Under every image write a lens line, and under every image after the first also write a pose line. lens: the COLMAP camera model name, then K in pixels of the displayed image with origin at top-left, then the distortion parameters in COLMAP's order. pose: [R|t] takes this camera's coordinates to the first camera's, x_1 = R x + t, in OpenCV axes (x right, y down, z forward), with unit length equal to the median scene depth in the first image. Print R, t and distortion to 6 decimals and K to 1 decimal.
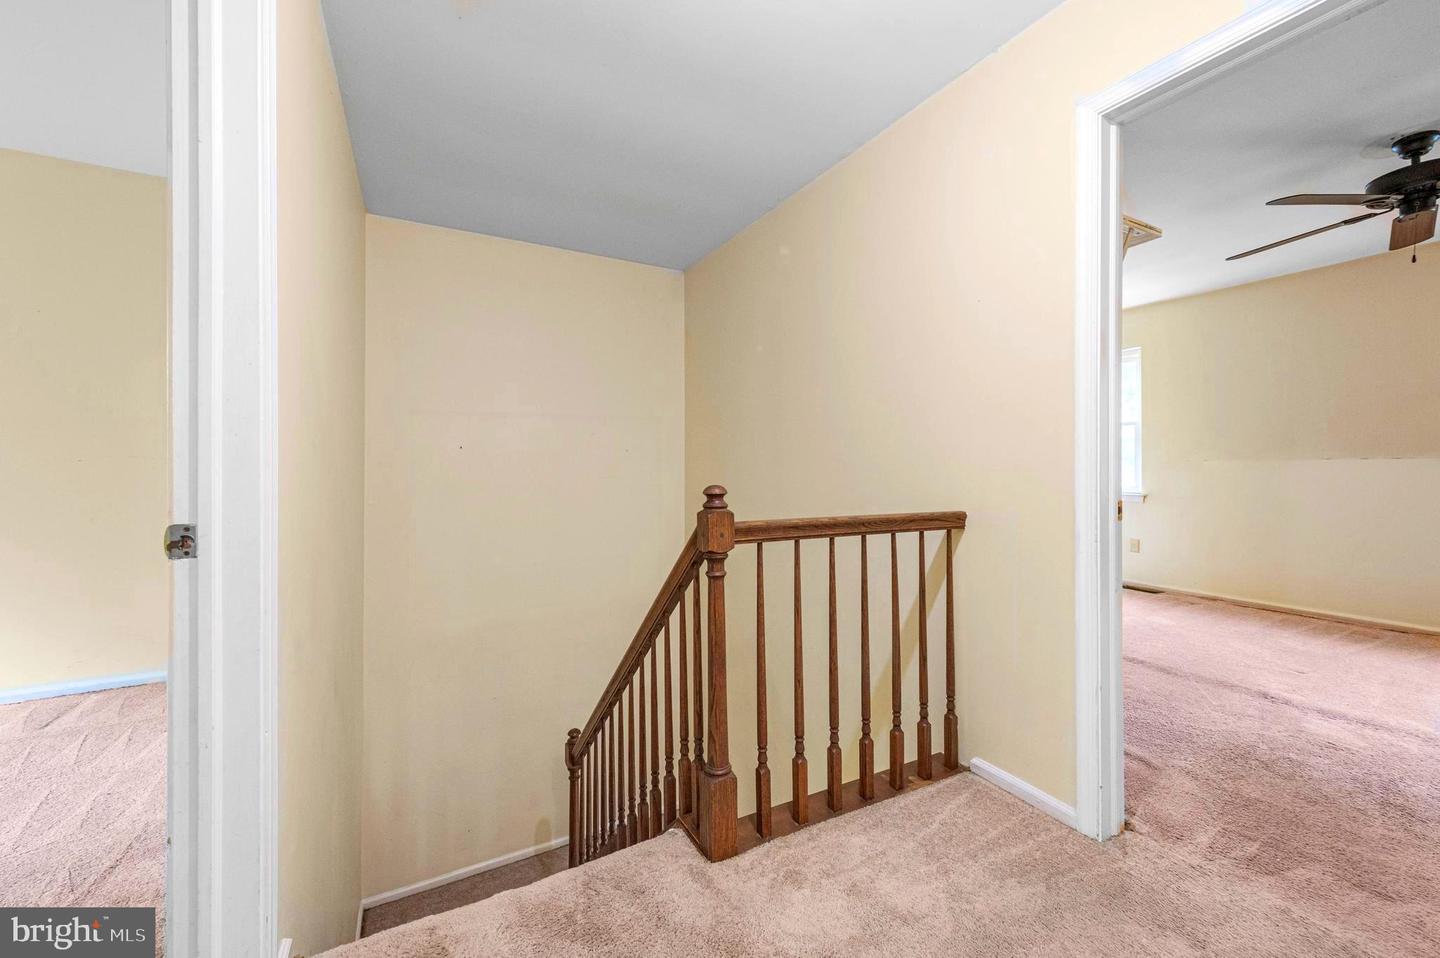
lens RADIAL K [[569.9, 0, 699.9], [0, 569.9, 477.5], [0, 0, 1]] dist [-0.000561, -0.000181]
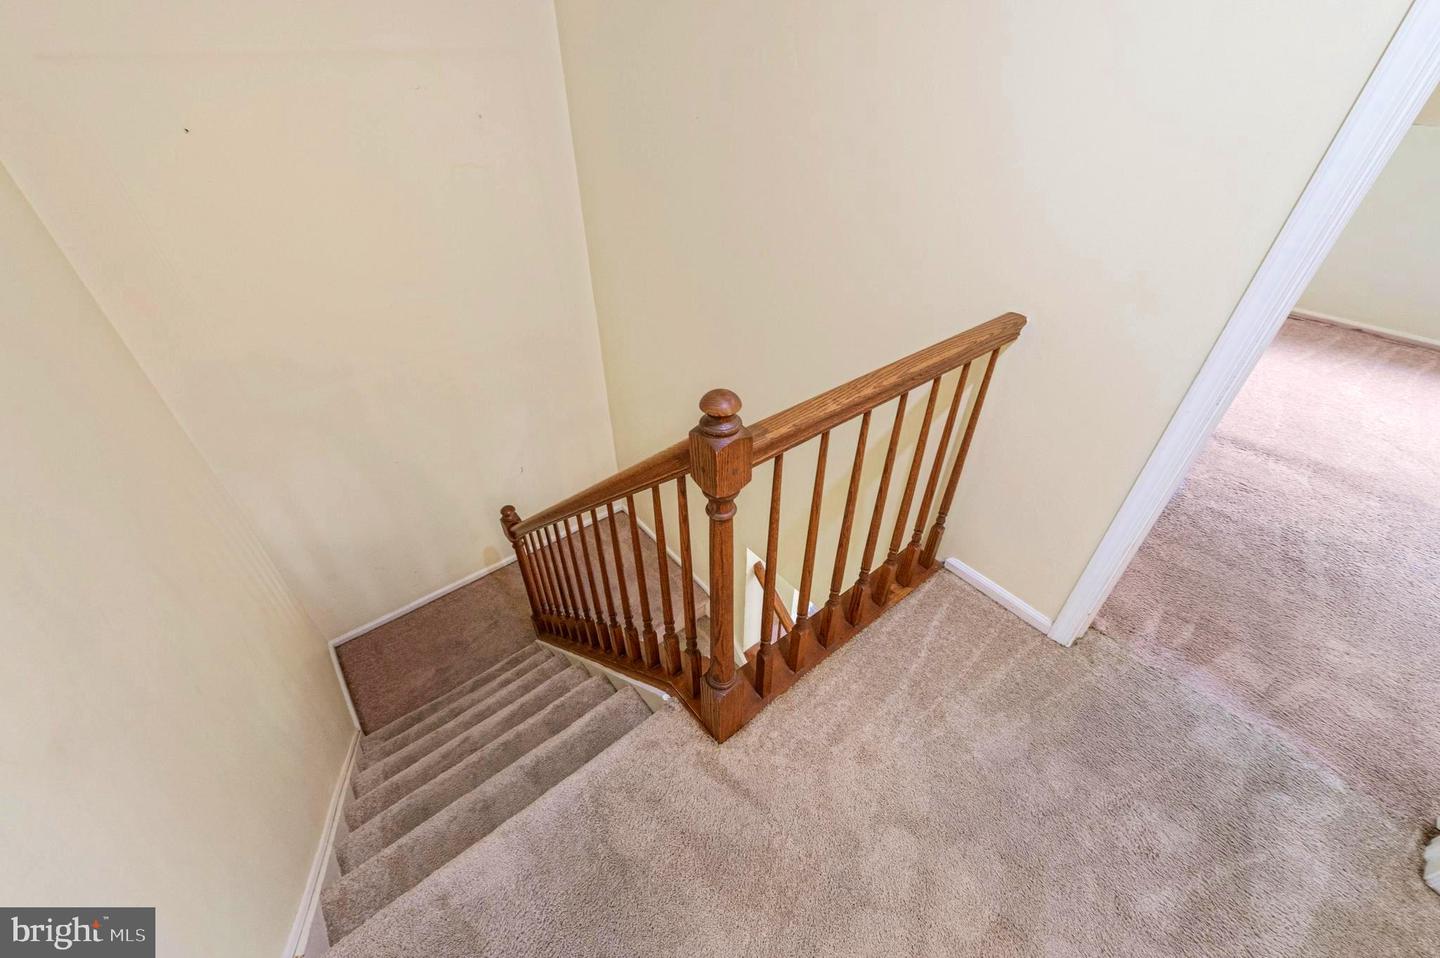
lens RADIAL K [[554.8, 0, 713.5], [0, 554.8, 482.4], [0, 0, 1]] dist [0.002954, 0.000171]
pose [[0.975246, -0.140309, 0.170906, -0.085139], [0.007967, 0.794692, 0.606961, -0.247048], [-0.220980, -0.590574, 0.776138, 0.509315]]
